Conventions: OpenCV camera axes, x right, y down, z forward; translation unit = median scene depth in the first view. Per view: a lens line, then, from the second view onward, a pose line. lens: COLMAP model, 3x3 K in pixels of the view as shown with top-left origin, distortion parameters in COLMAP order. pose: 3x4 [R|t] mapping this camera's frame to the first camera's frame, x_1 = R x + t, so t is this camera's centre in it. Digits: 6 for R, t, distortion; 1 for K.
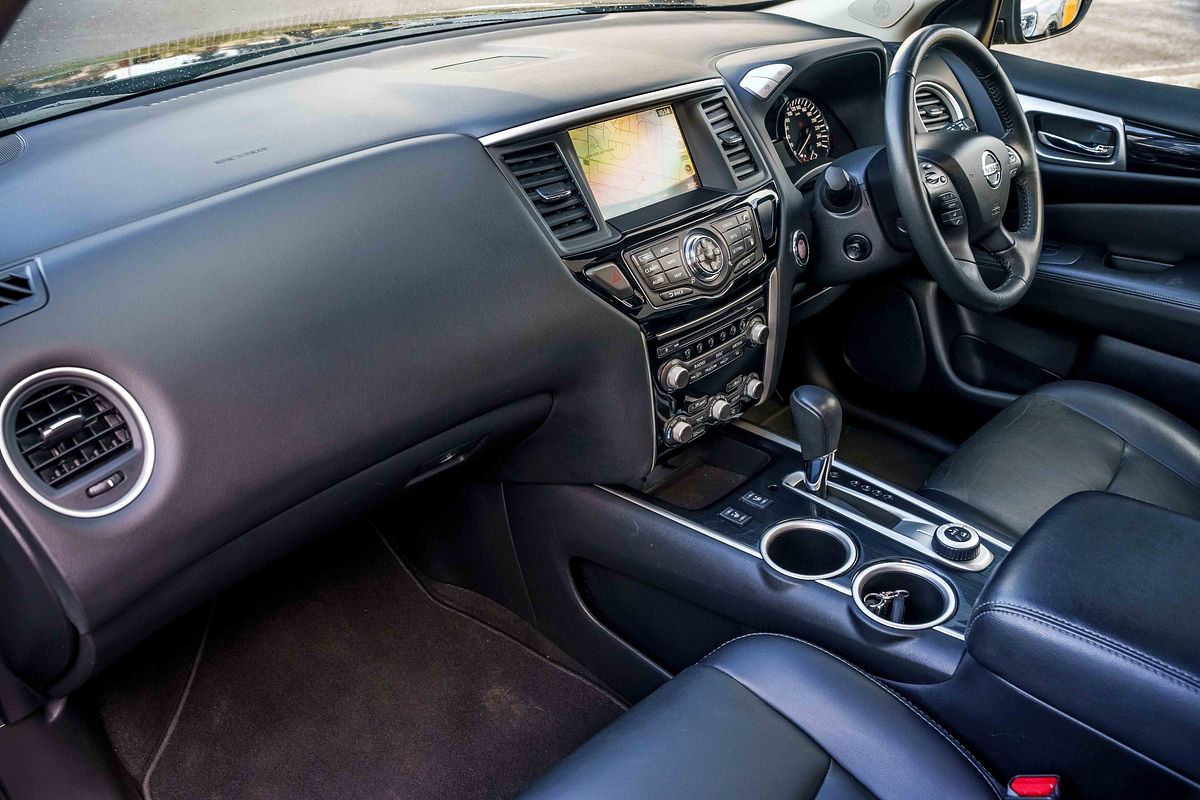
lens RADIAL K [[965.0, 0, 600.0], [0, 965.0, 400.0], [0, 0, 1]] dist [-0.171361, 0.075345]
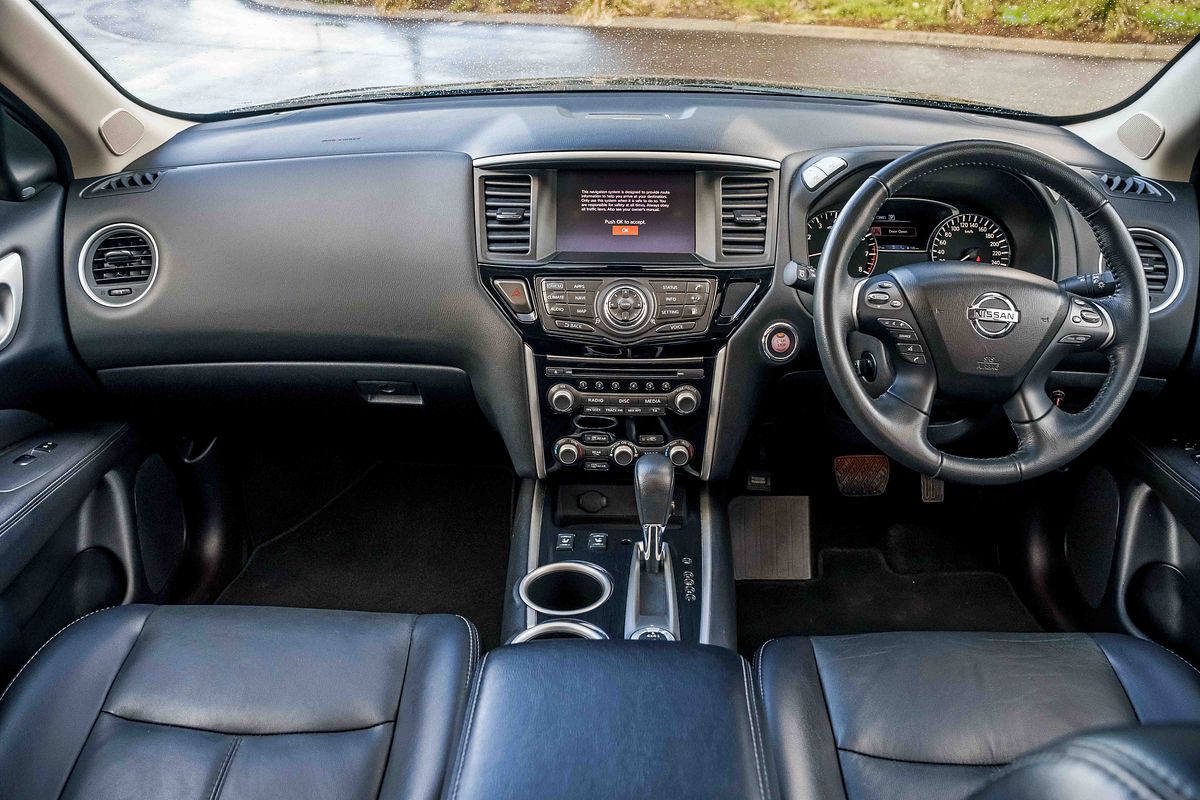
lens RADIAL K [[965.0, 0, 600.0], [0, 965.0, 400.0], [0, 0, 1]] dist [-0.171361, 0.075345]
pose [[0.681694, 0.330139, -0.652918, 0.805084], [-0.375058, 0.923916, 0.075577, -0.119259], [0.628192, 0.193362, 0.753648, 0.179588]]
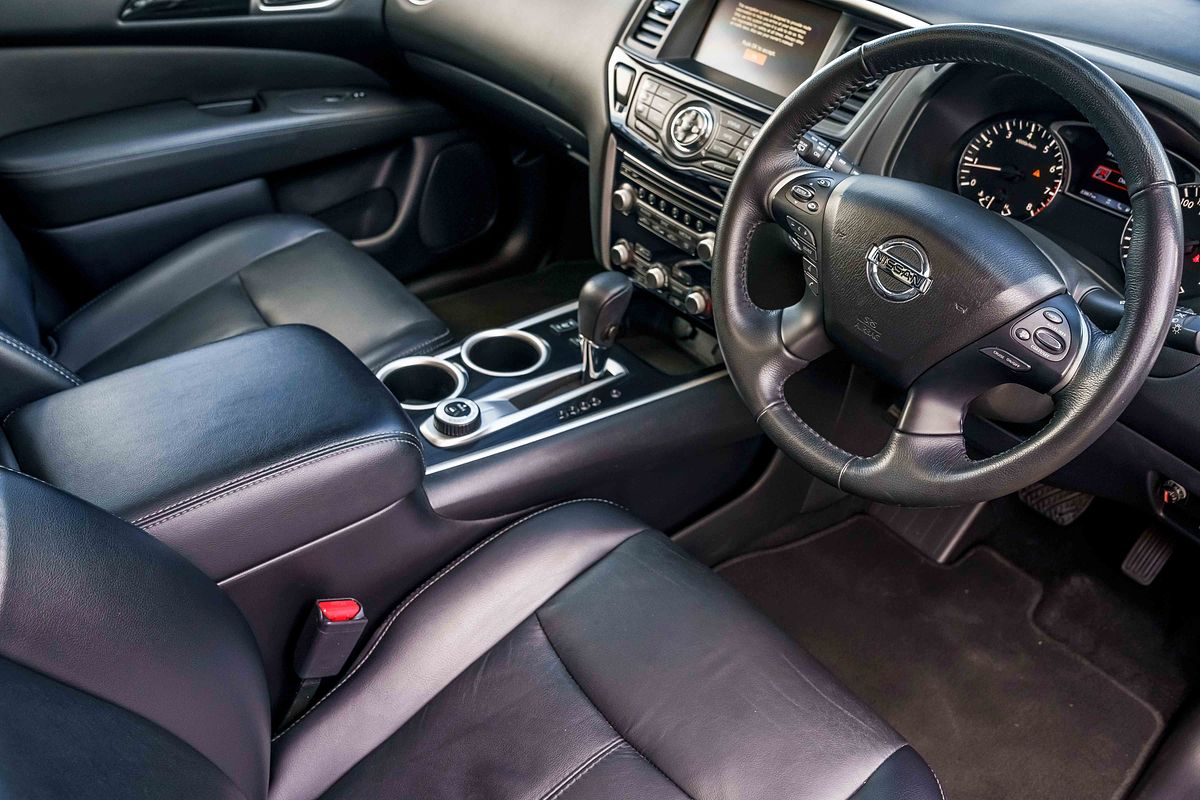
lens RADIAL K [[965.0, 0, 600.0], [0, 965.0, 400.0], [0, 0, 1]] dist [-0.171361, 0.075345]
pose [[-0.125640, 0.608456, -0.783579, 1.045833], [-0.529200, 0.626976, 0.571706, -0.476193], [0.839143, 0.486499, 0.243222, 0.789196]]
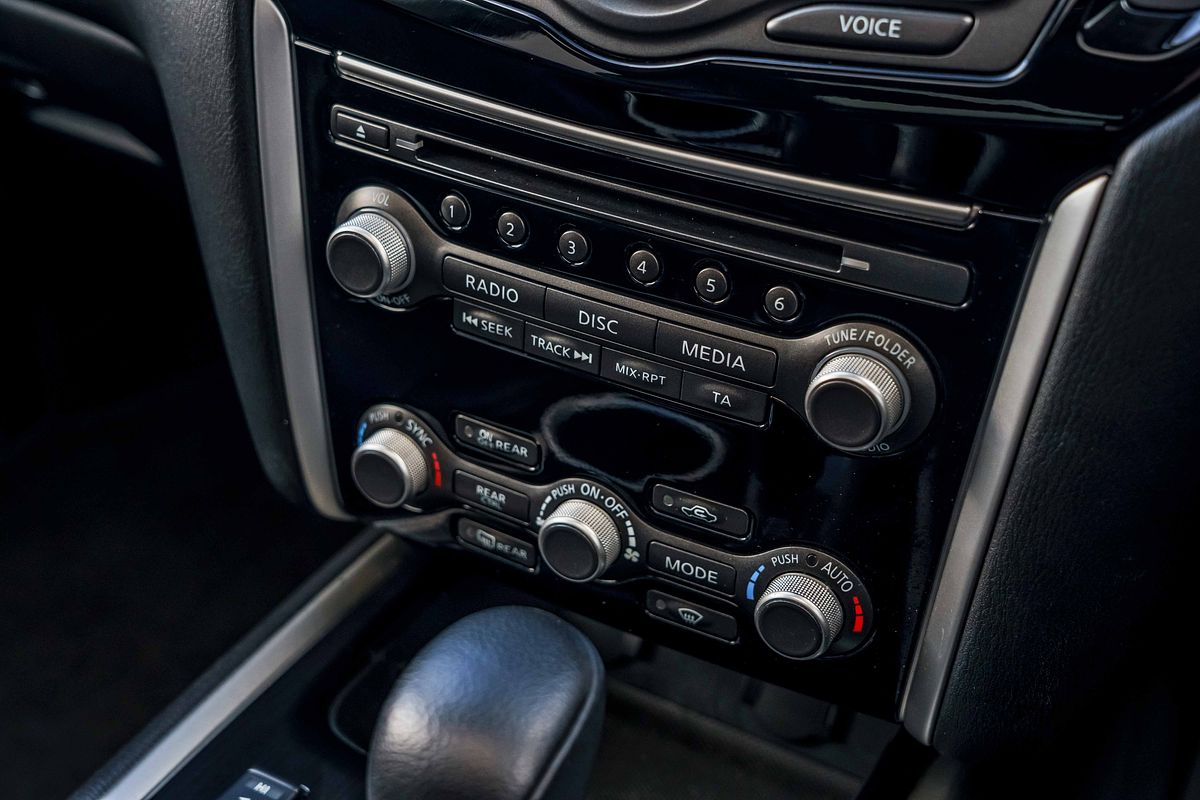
lens RADIAL K [[1579.0, 0, 600.0], [0, 1579.0, 400.0], [0, 0, 1]] dist [0.083884, 0.032982]
pose [[0.278815, 0.535305, -0.797315, 0.453832], [-0.511844, 0.785320, 0.348264, -0.171095], [0.812575, 0.311000, 0.492952, 0.813204]]
